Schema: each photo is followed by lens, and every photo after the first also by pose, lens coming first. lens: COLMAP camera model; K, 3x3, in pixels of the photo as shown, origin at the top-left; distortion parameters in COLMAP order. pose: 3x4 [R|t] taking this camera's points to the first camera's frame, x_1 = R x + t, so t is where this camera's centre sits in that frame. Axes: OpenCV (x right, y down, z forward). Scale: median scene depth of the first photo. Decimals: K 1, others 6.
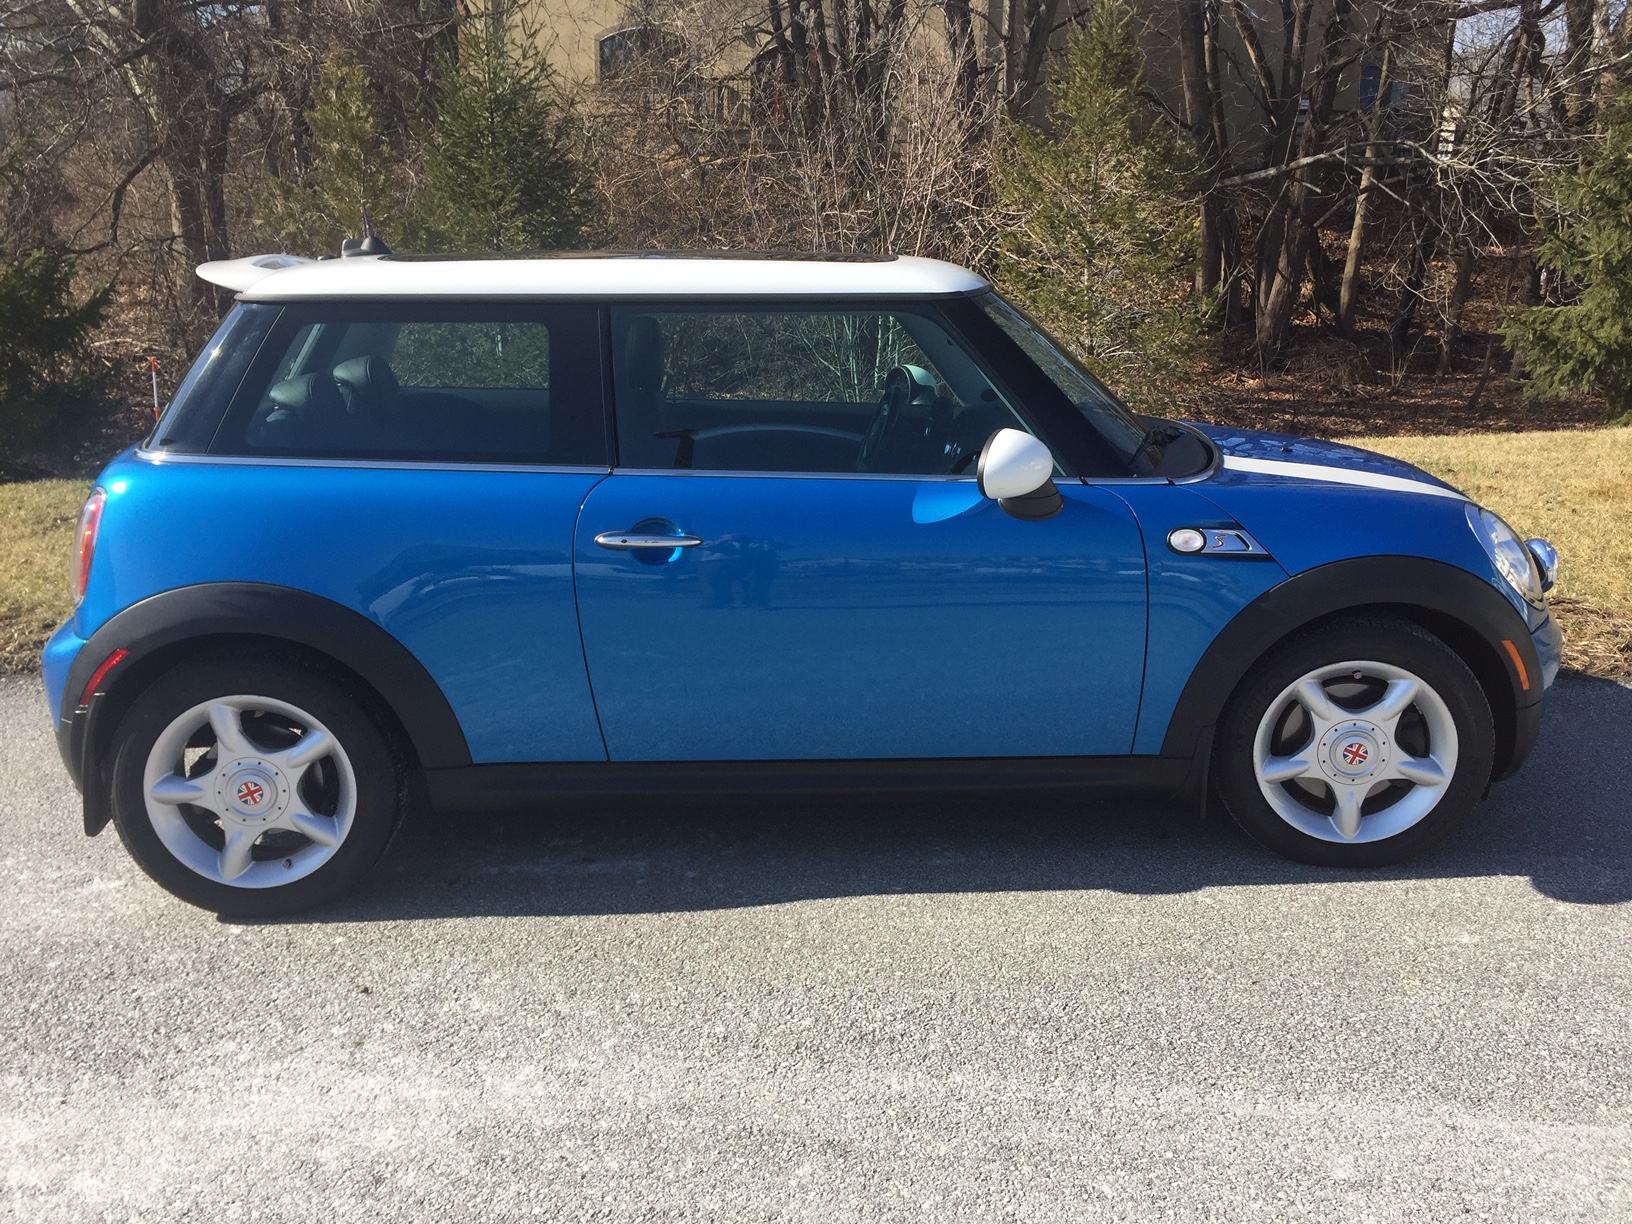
lens RADIAL K [[1391.3, 0, 805.2], [0, 1391.3, 614.5], [0, 0, 1]] dist [0.094597, -0.133356]
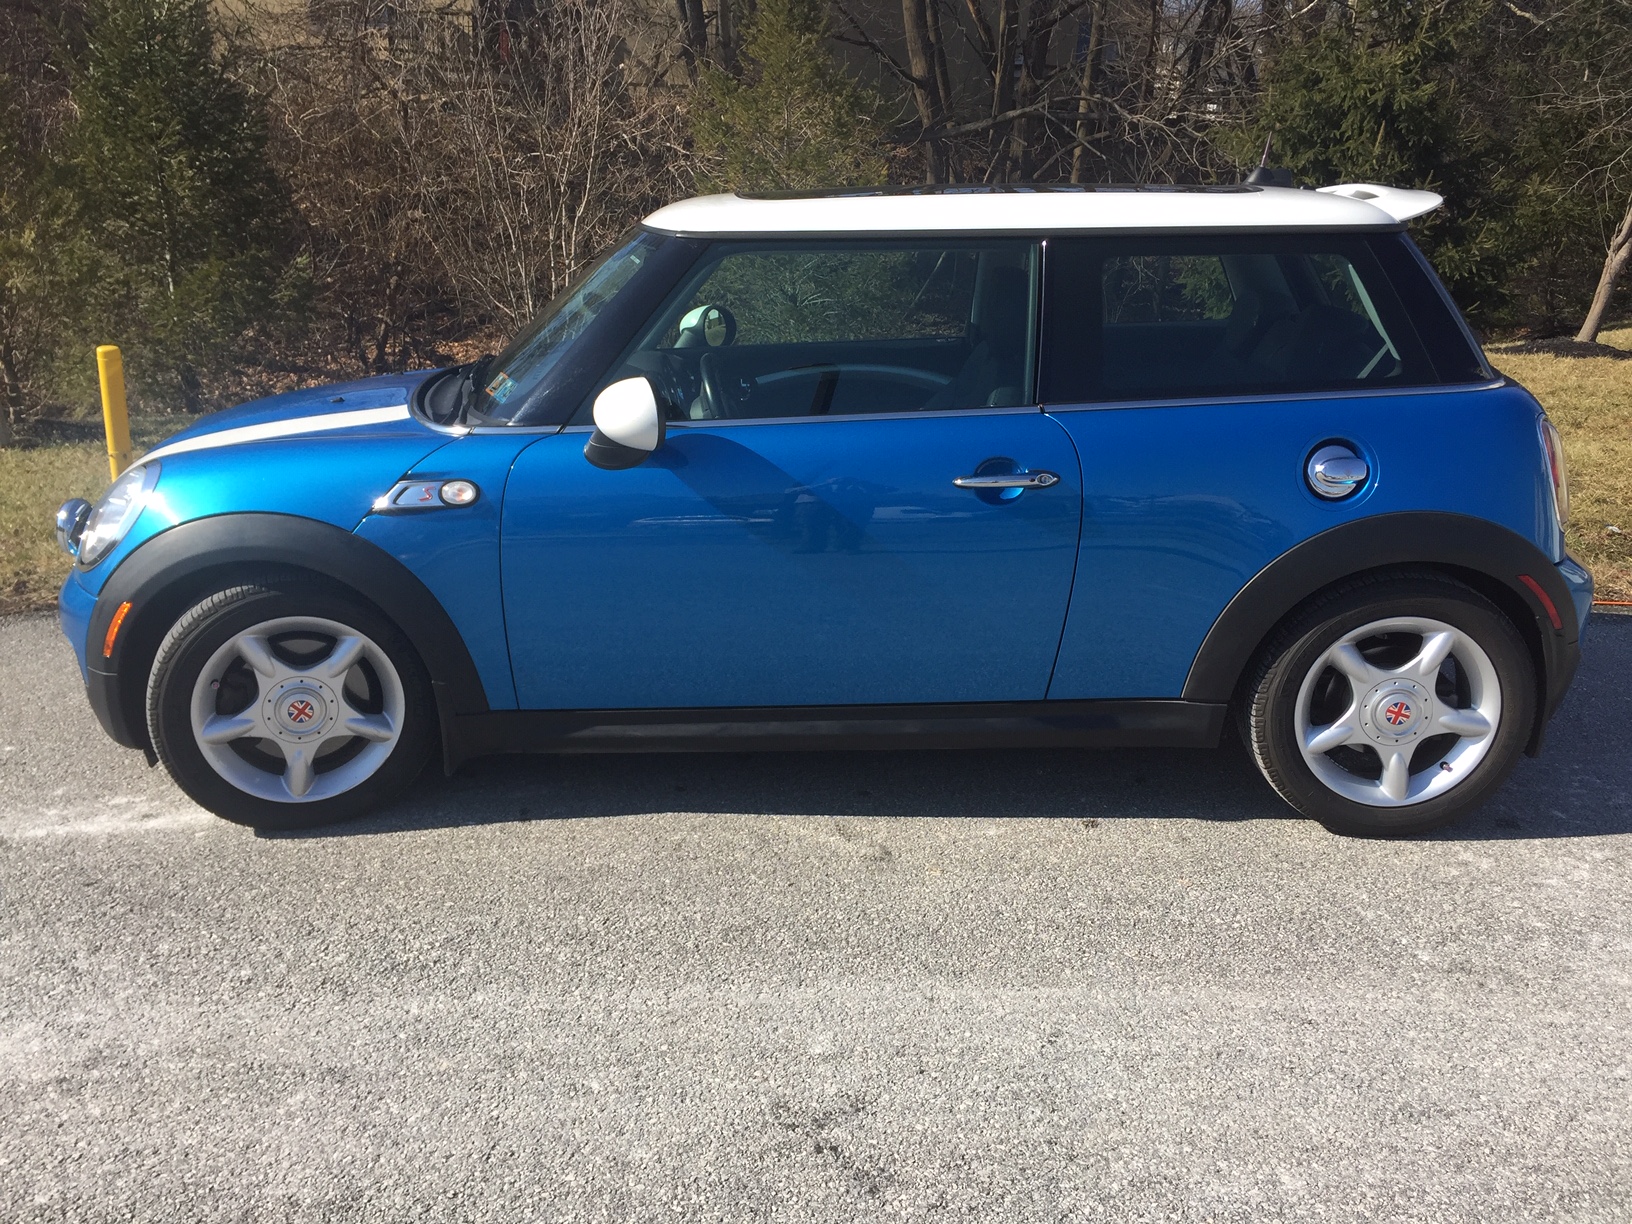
lens RADIAL K [[1391.3, 0, 825.7], [0, 1391.3, 618.1], [0, 0, 1]] dist [0.094597, -0.133356]
pose [[0.986299, -0.039104, 0.160268, 0.207489], [0.033336, 0.998702, 0.038518, 0.022737], [-0.161566, -0.032648, 0.986322, -0.045424]]
